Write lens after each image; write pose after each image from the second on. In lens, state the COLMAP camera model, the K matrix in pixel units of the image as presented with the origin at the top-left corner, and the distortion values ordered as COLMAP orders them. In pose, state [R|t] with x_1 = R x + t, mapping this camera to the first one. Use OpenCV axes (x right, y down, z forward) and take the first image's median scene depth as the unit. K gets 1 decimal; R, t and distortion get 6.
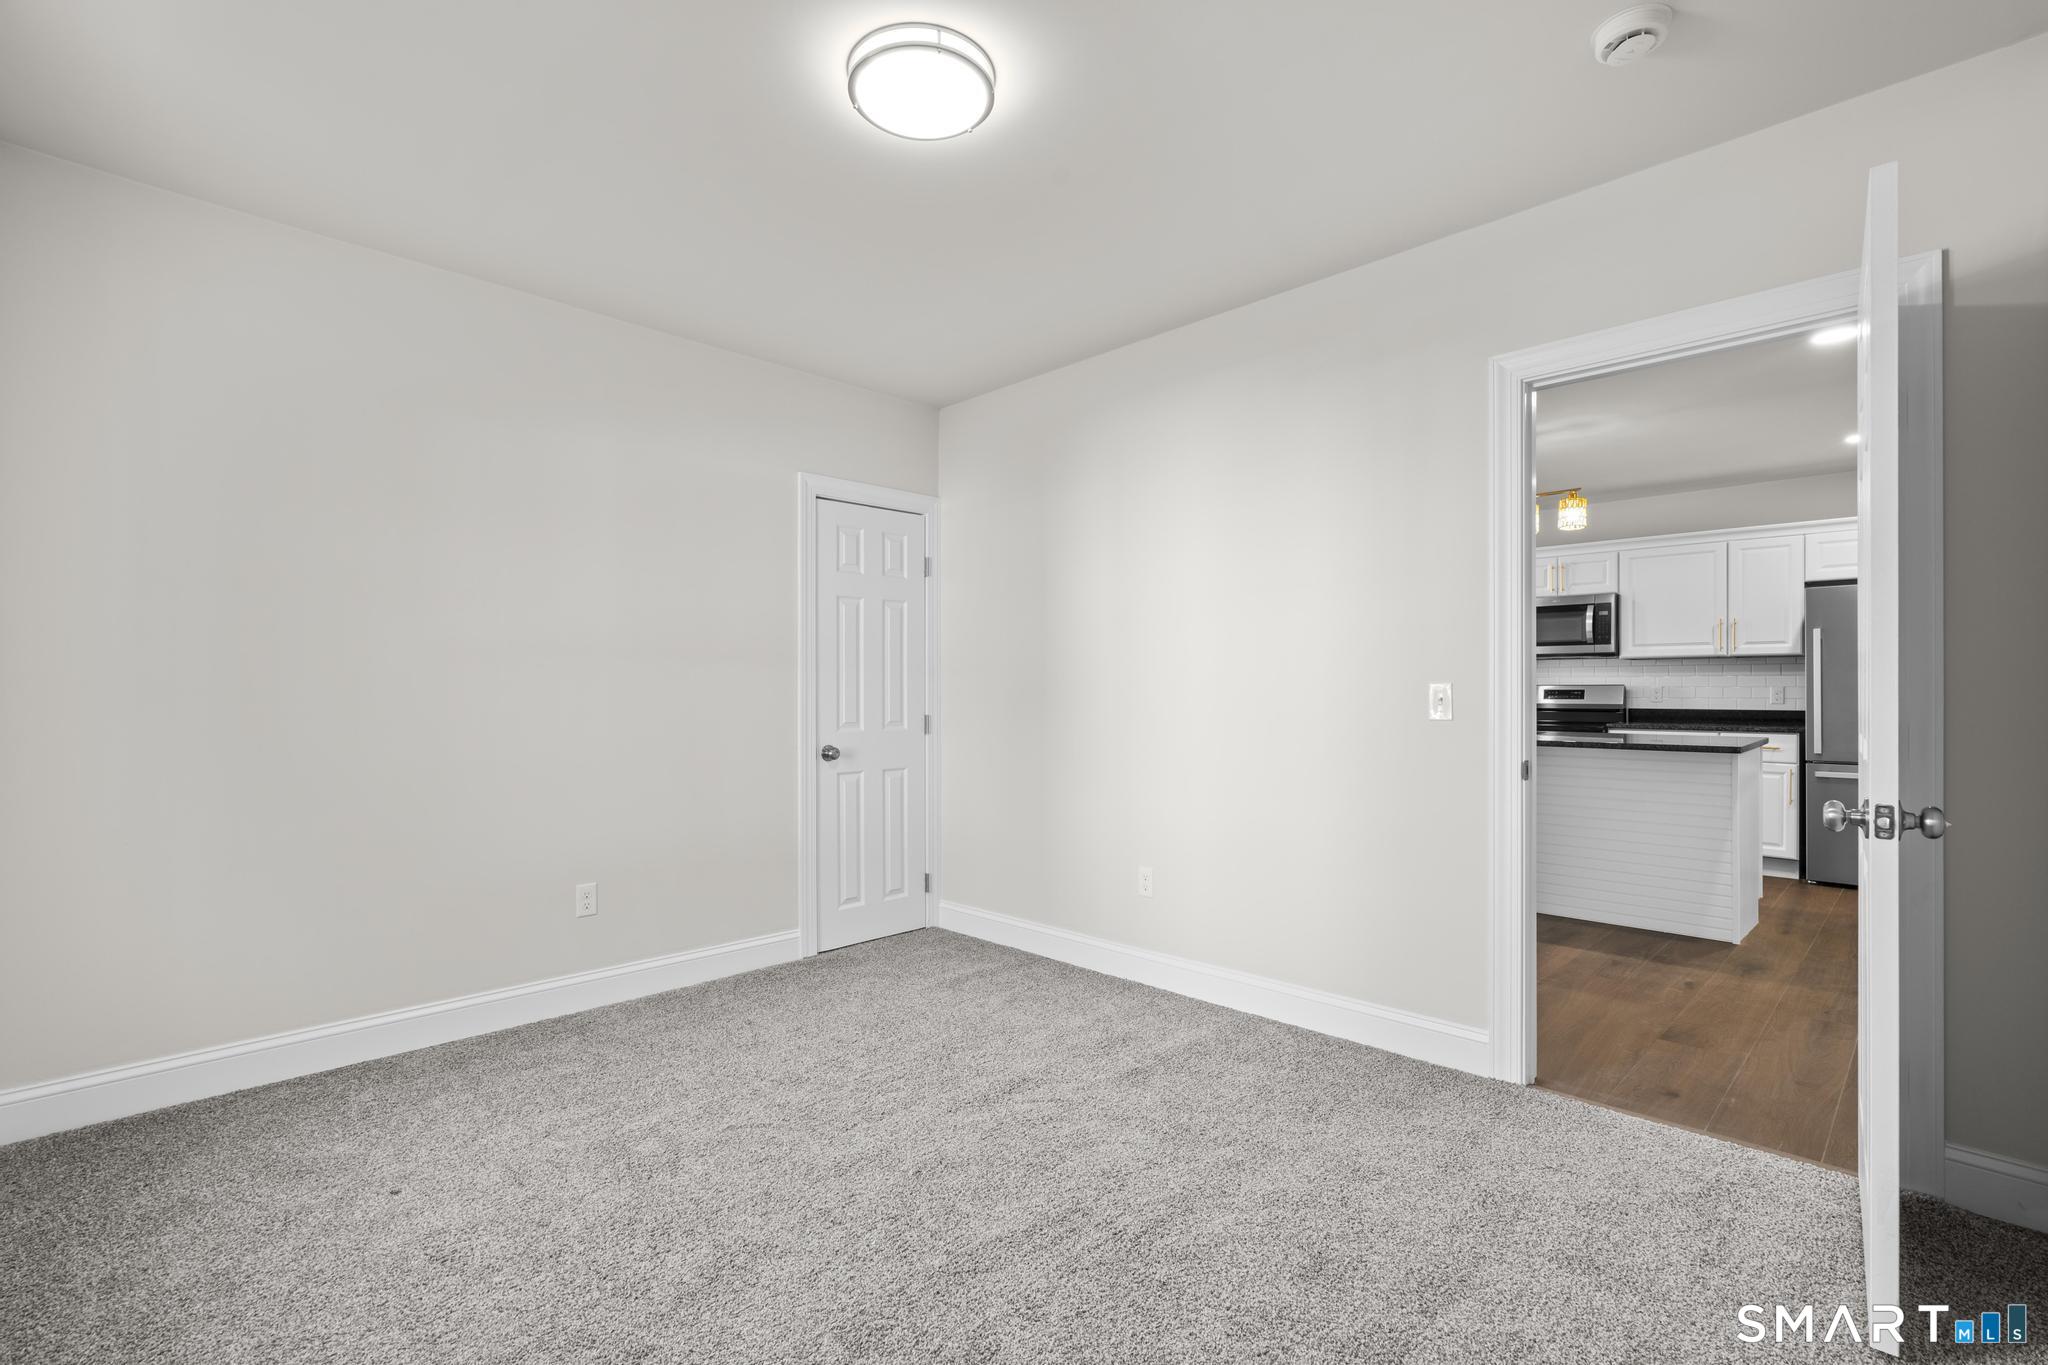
lens RADIAL K [[933.5, 0, 1026.2], [0, 933.5, 689.5], [0, 0, 1]] dist [0.000199, -0.000566]
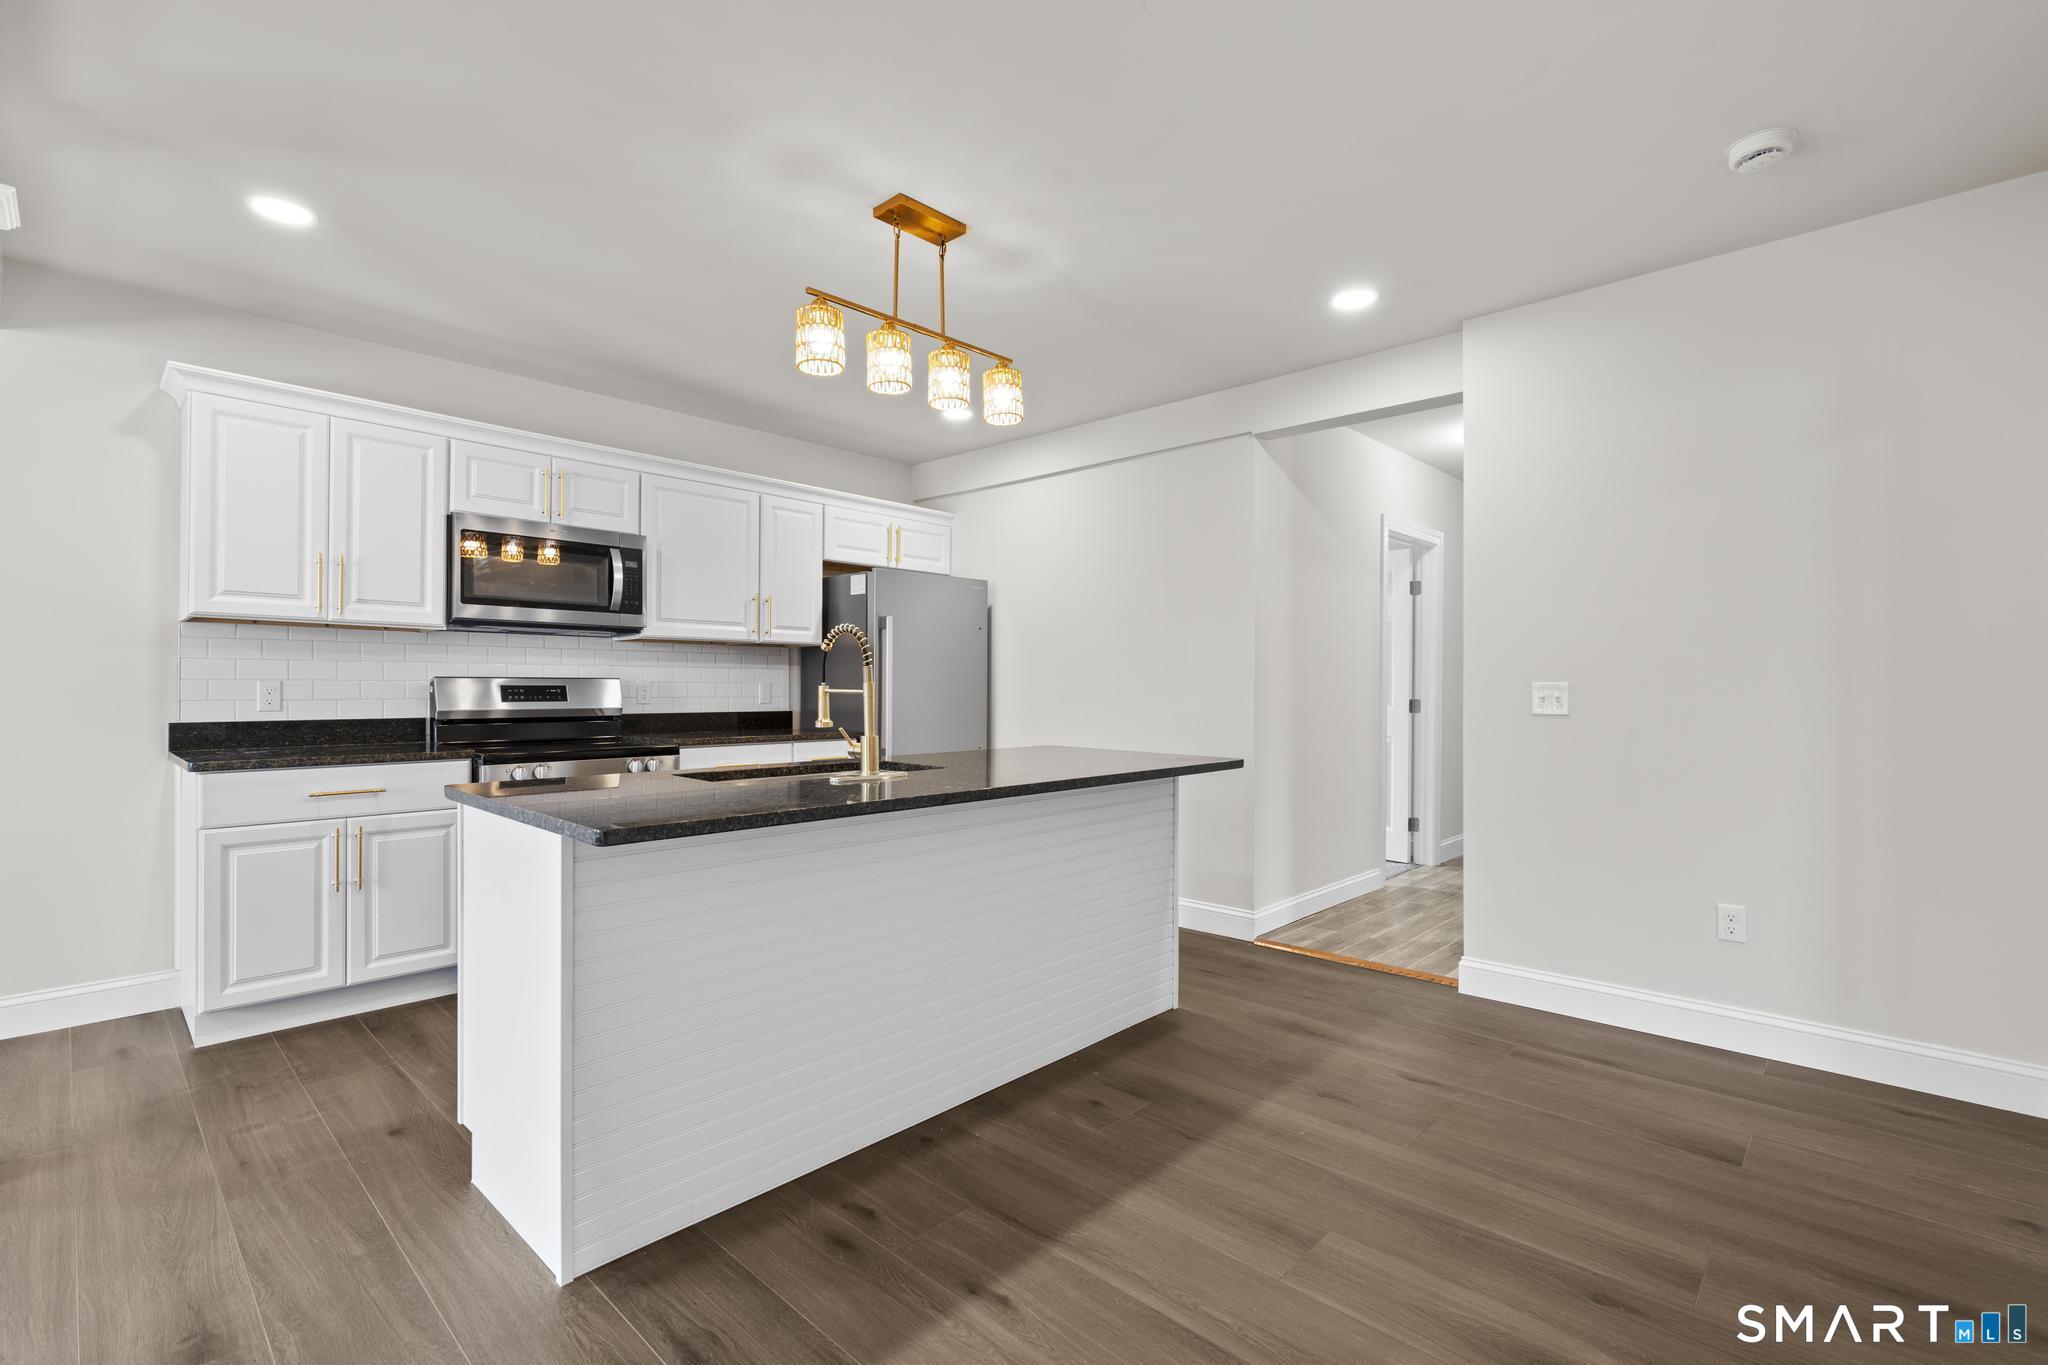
lens RADIAL K [[933.5, 0, 1018.6], [0, 933.5, 687.3], [0, 0, 1]] dist [0.000199, -0.000566]
pose [[-0.020192, 0.001911, 0.999794, -0.018232], [-0.001618, 0.999997, -0.001944, 0.002002], [-0.999795, -0.001657, -0.020189, 0.801443]]
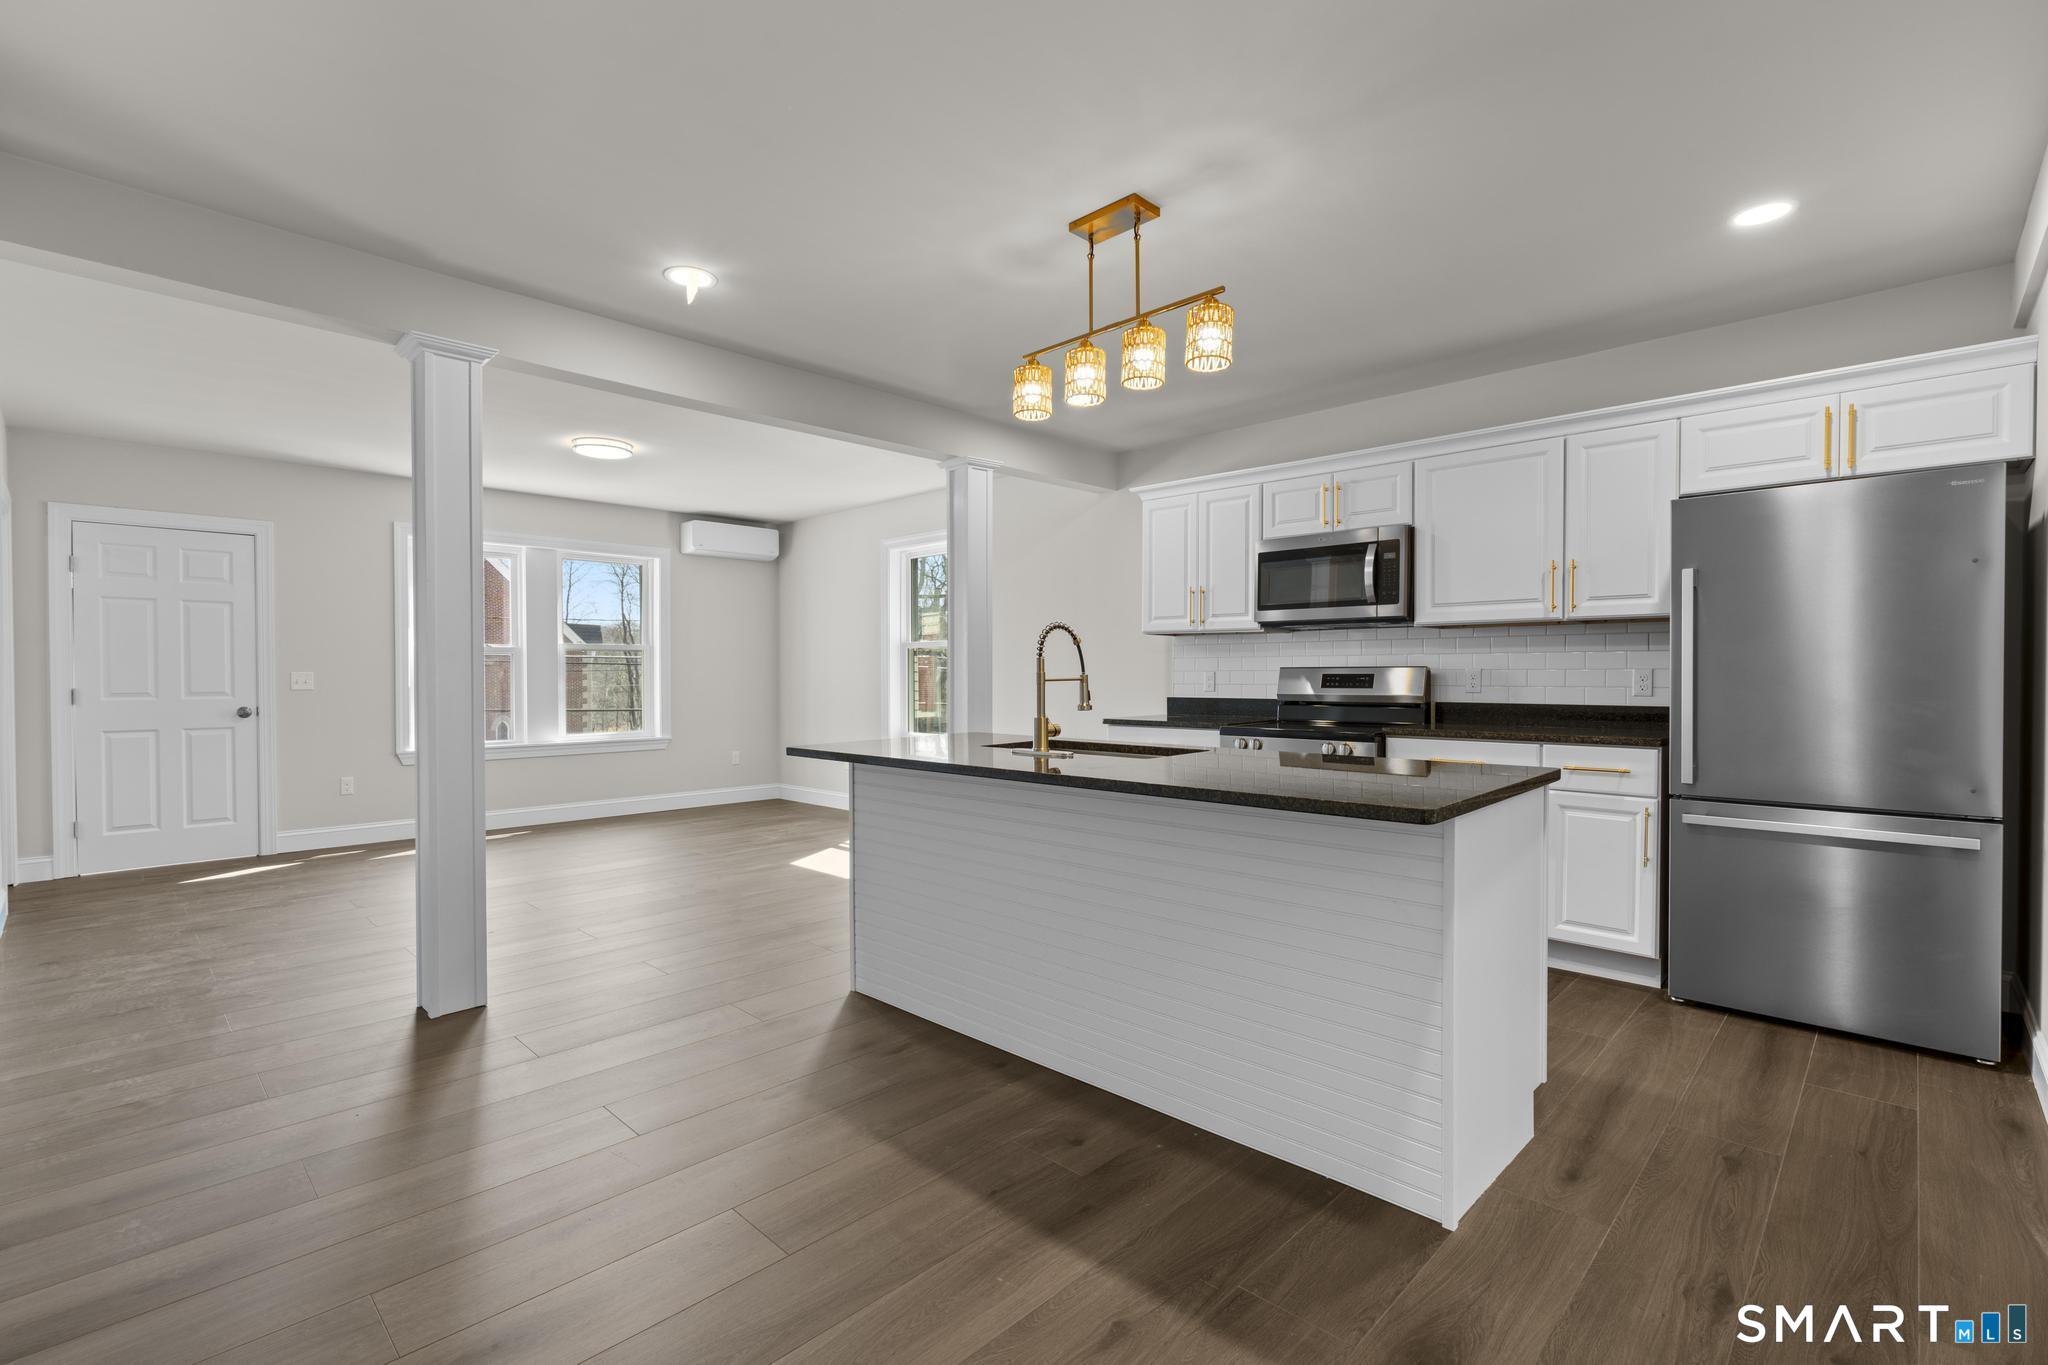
lens RADIAL K [[933.5, 0, 1026.6], [0, 933.5, 684.3], [0, 0, 1]] dist [0.000199, -0.000566]
pose [[0.999982, 0.000832, -0.005876, 0.395278], [-0.000770, 0.999944, 0.010574, 0.000747], [0.005884, -0.010569, 0.999927, 0.372730]]
